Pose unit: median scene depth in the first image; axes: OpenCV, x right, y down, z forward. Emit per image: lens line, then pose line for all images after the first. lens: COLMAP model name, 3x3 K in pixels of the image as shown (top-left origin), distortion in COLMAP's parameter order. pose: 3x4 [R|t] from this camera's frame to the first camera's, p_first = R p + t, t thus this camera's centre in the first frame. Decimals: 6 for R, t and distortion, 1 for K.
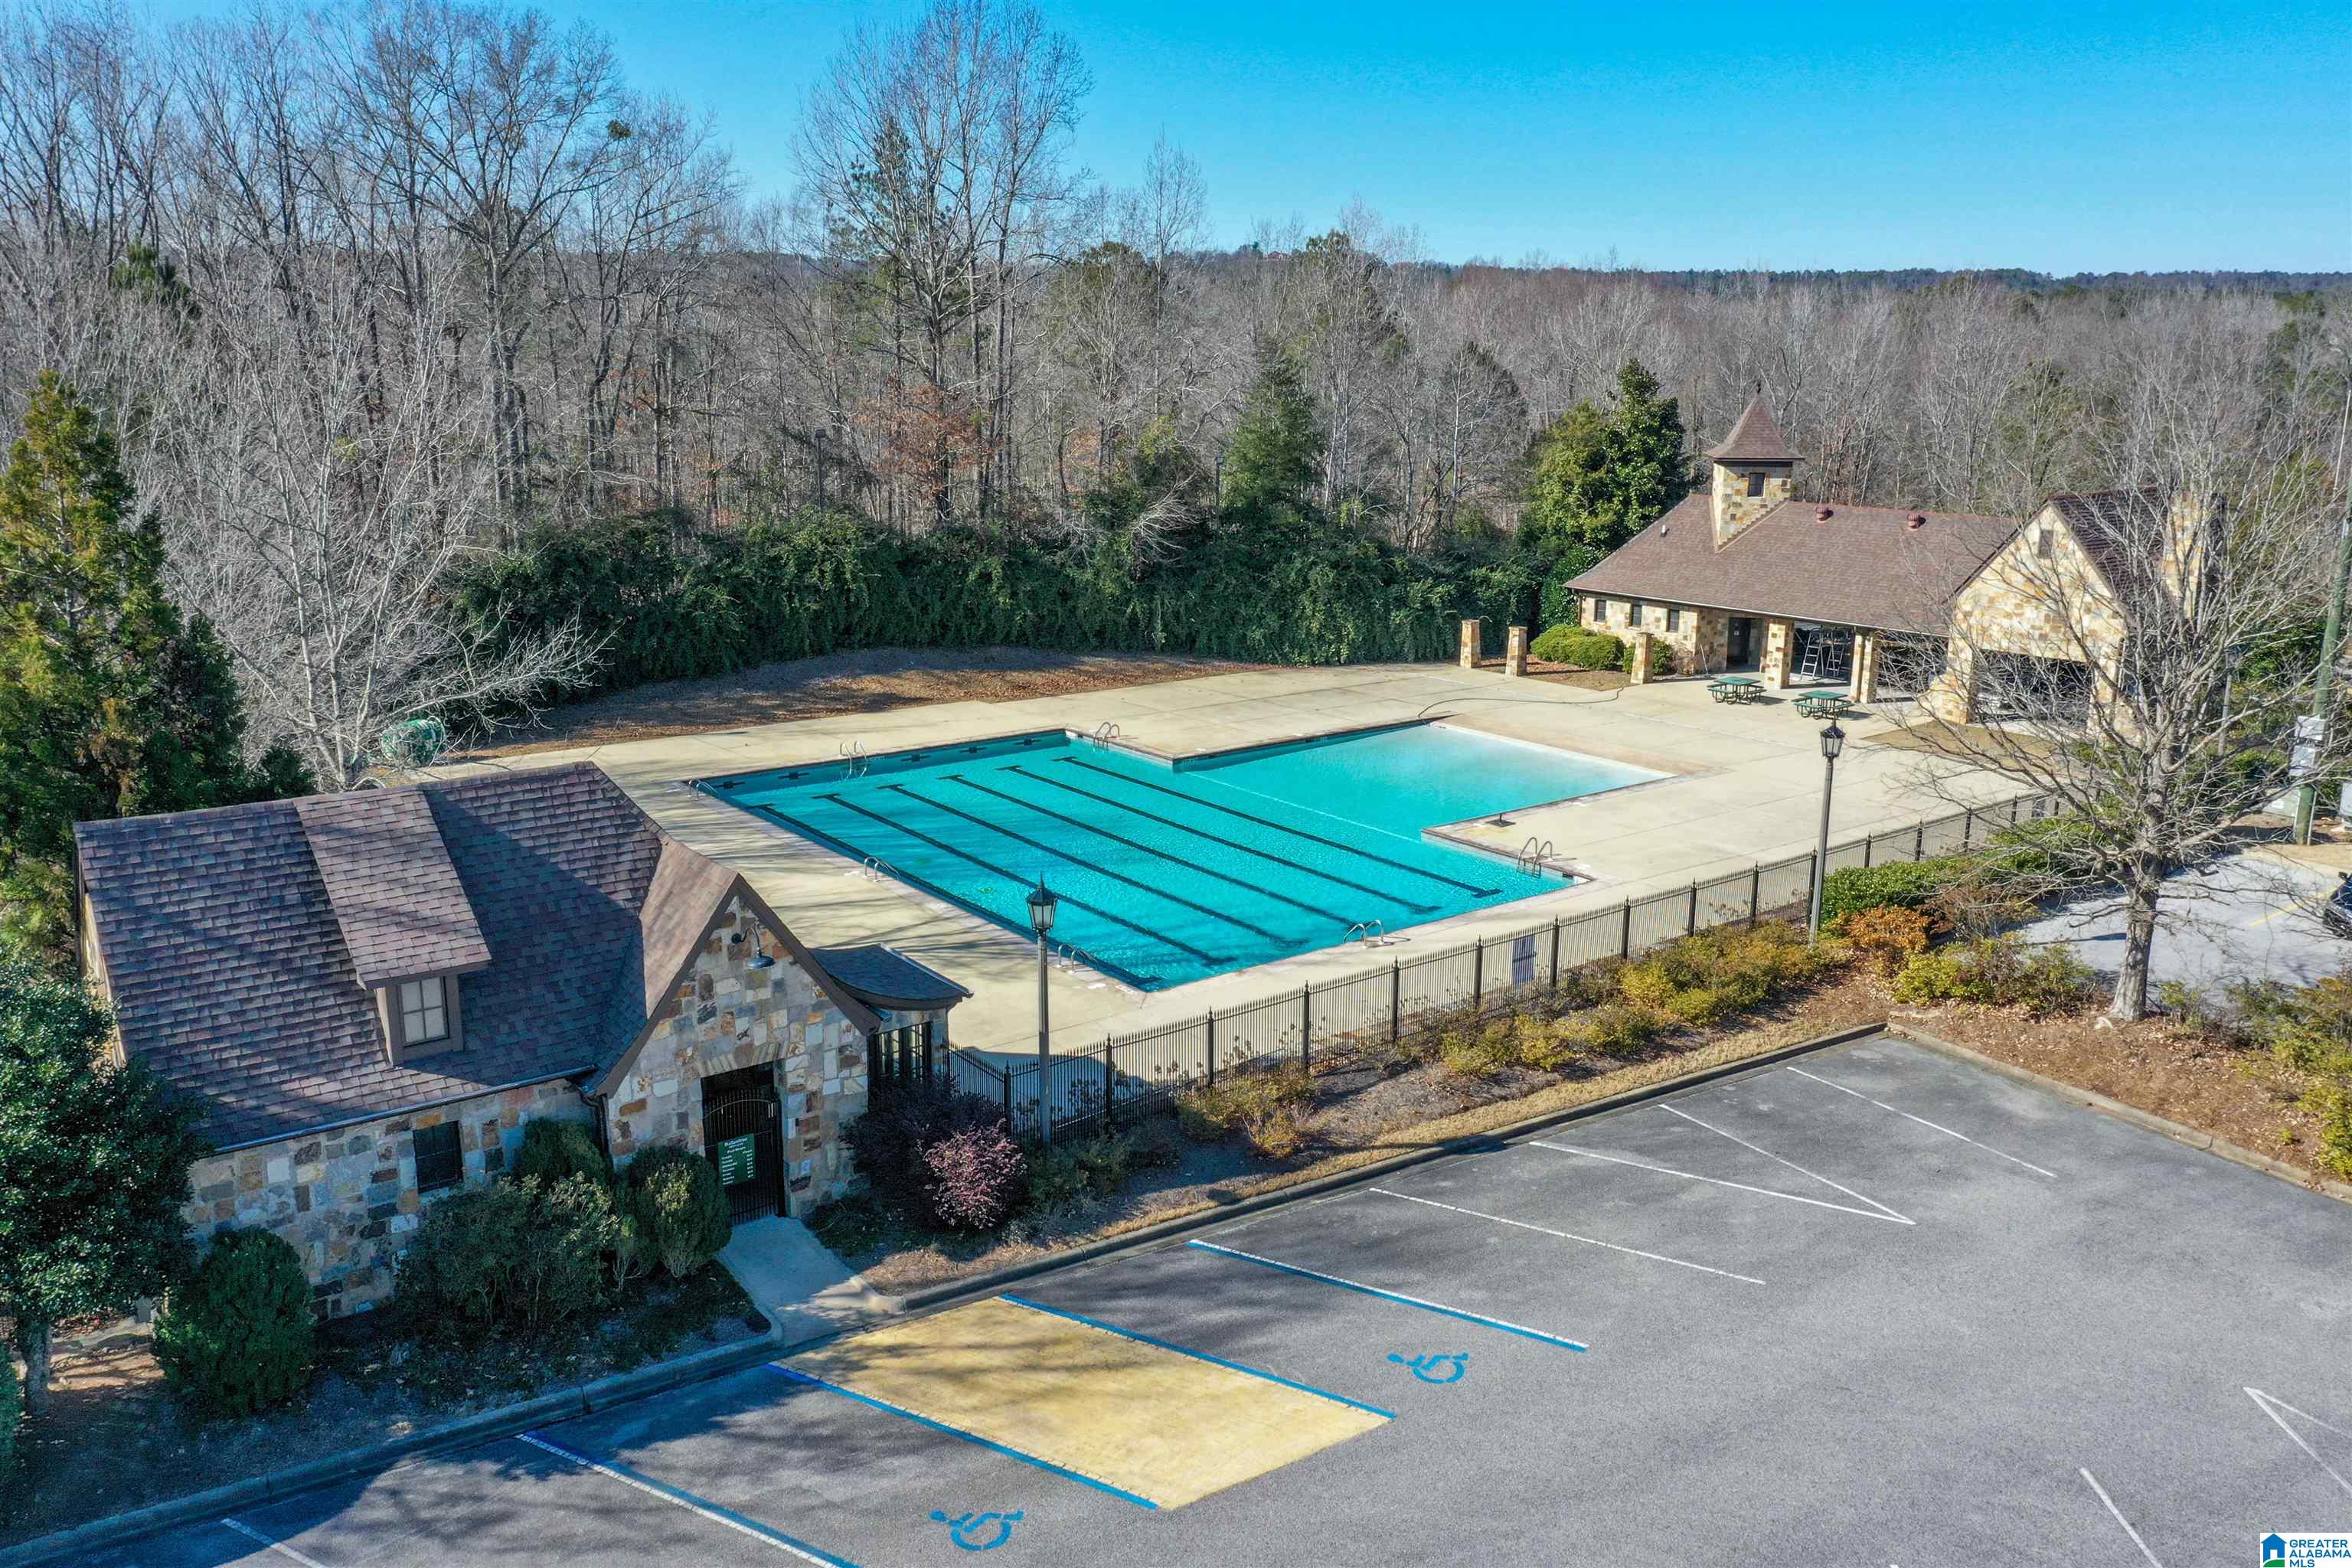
lens RADIAL K [[1853.5, 0, 1161.7], [0, 1853.5, 776.9], [0, 0, 1]] dist [-0.002326, 0.013088]
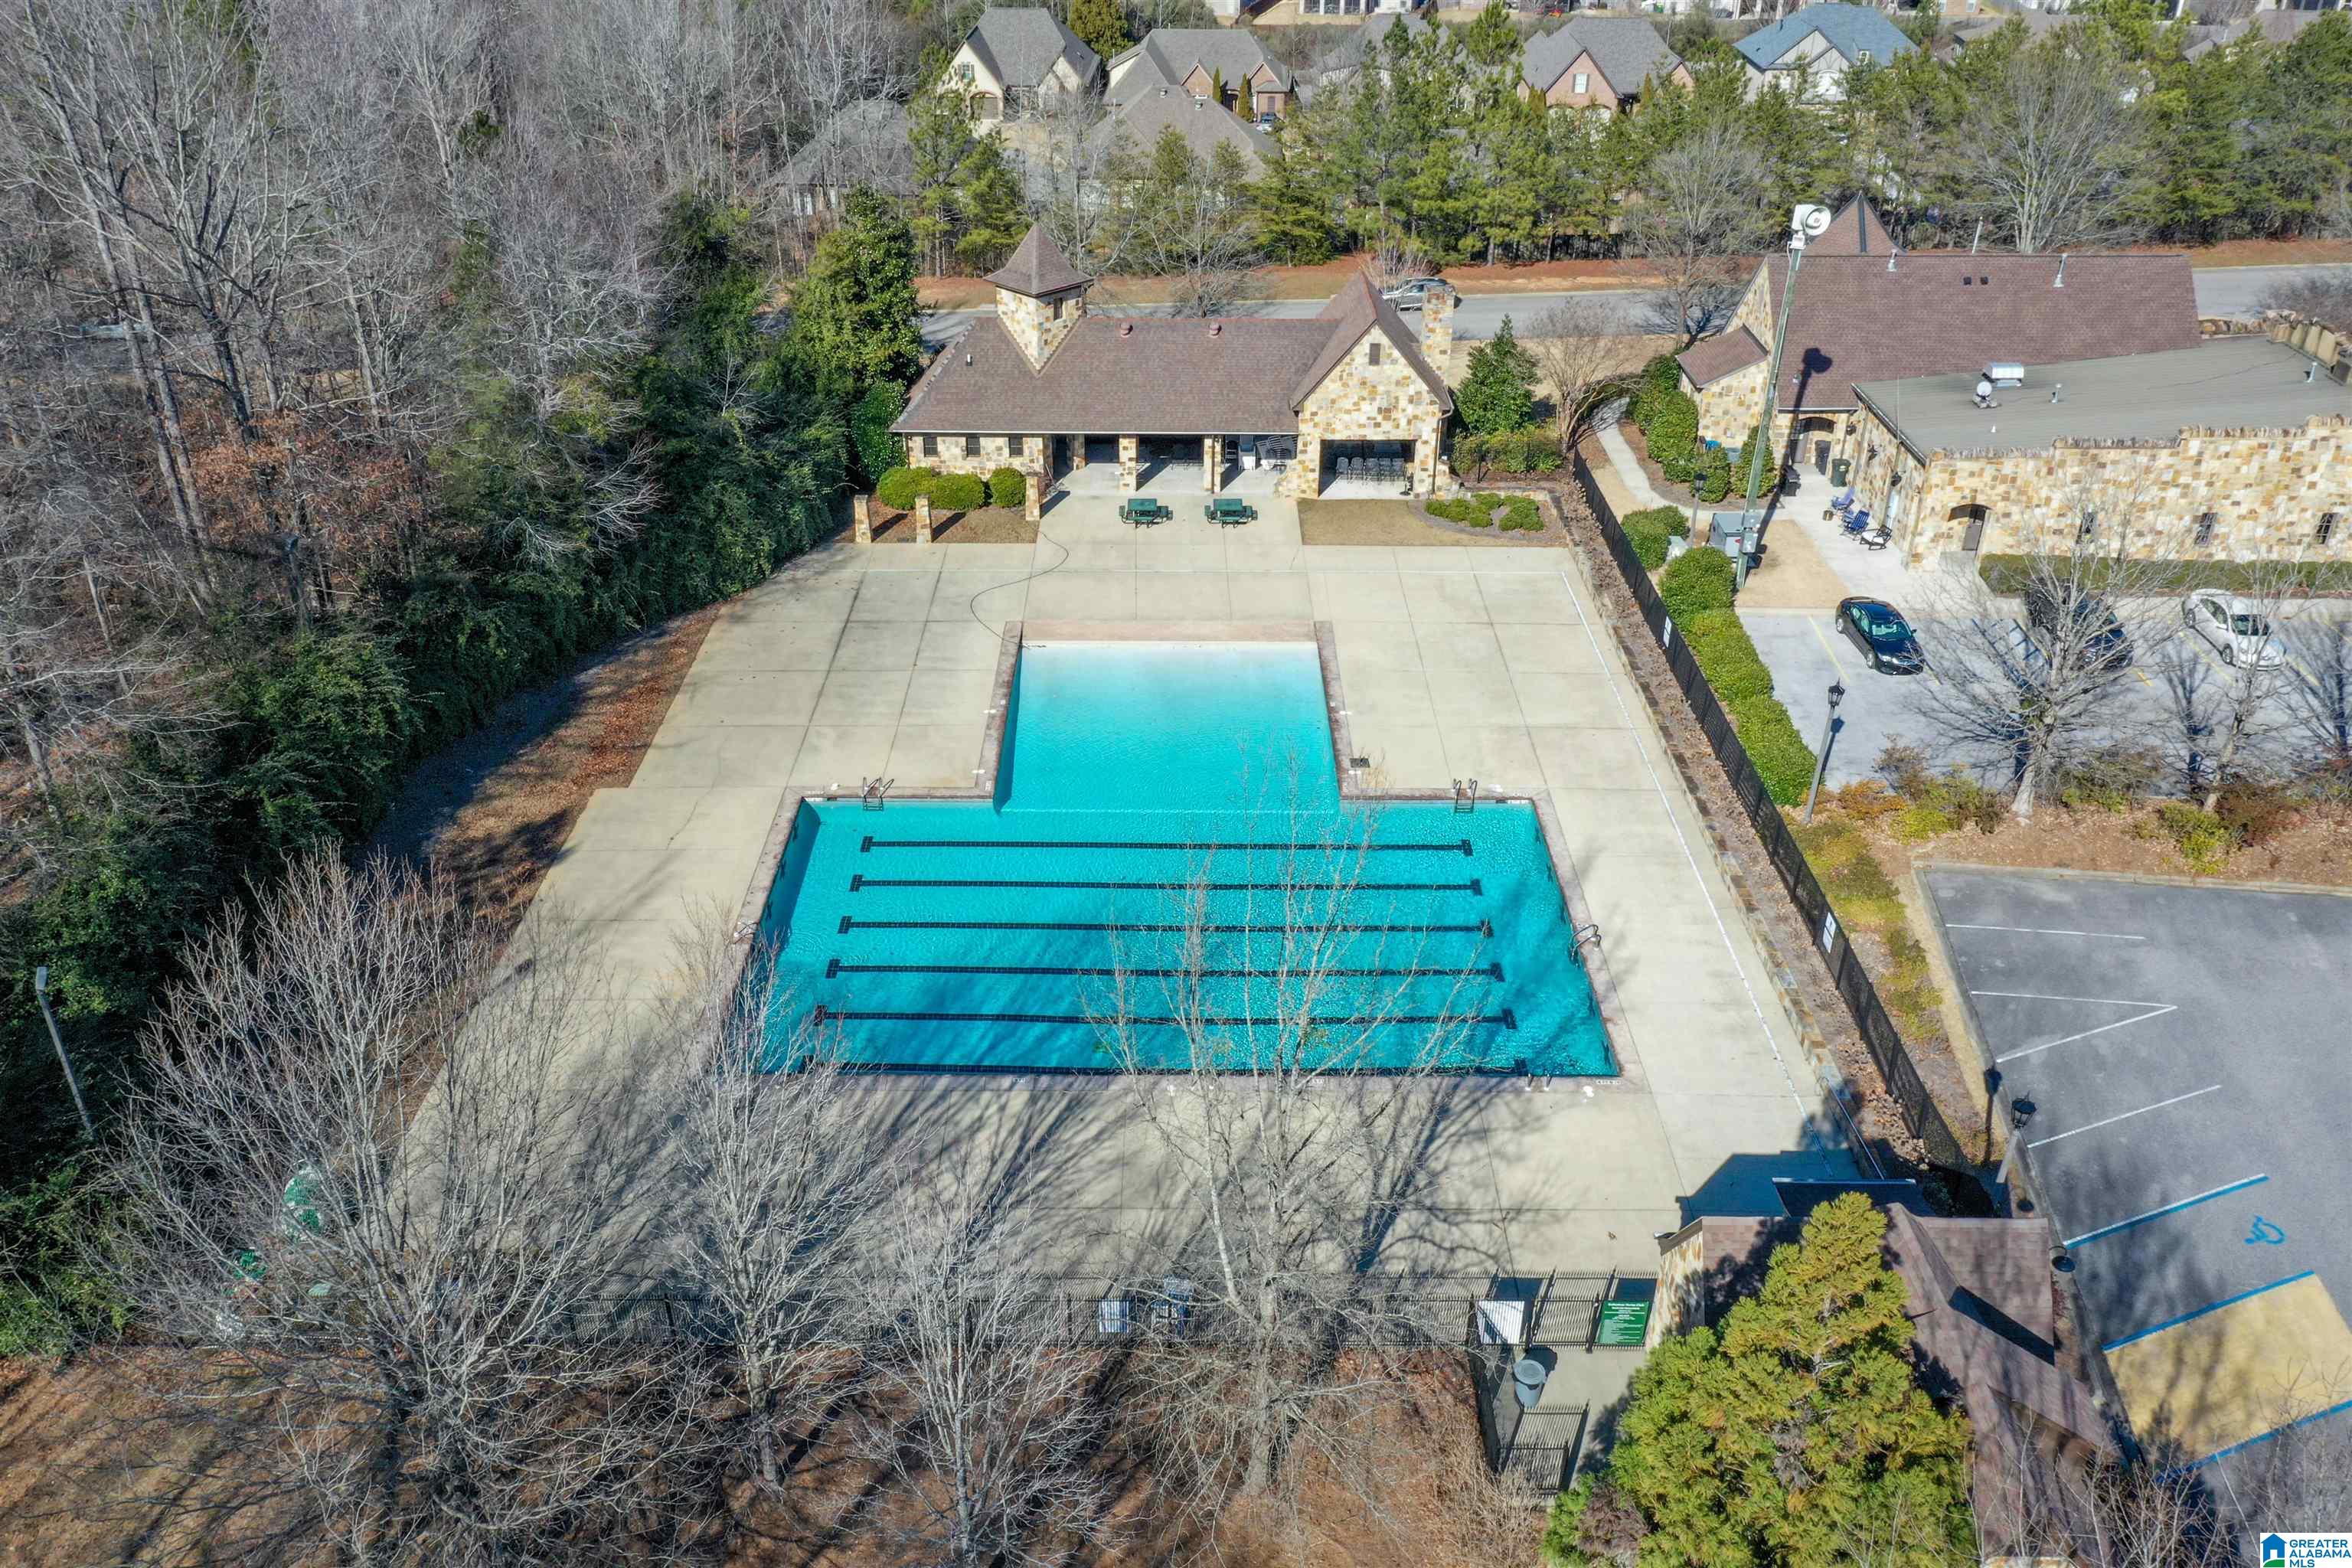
lens RADIAL K [[1853.5, 0, 1175.1], [0, 1853.5, 777.8], [0, 0, 1]] dist [-0.002326, 0.013088]
pose [[0.607819, -0.397916, 0.687182, -0.551504], [0.178665, 0.911727, 0.369909, -0.331373], [-0.773715, -0.102063, 0.625259, 0.267328]]
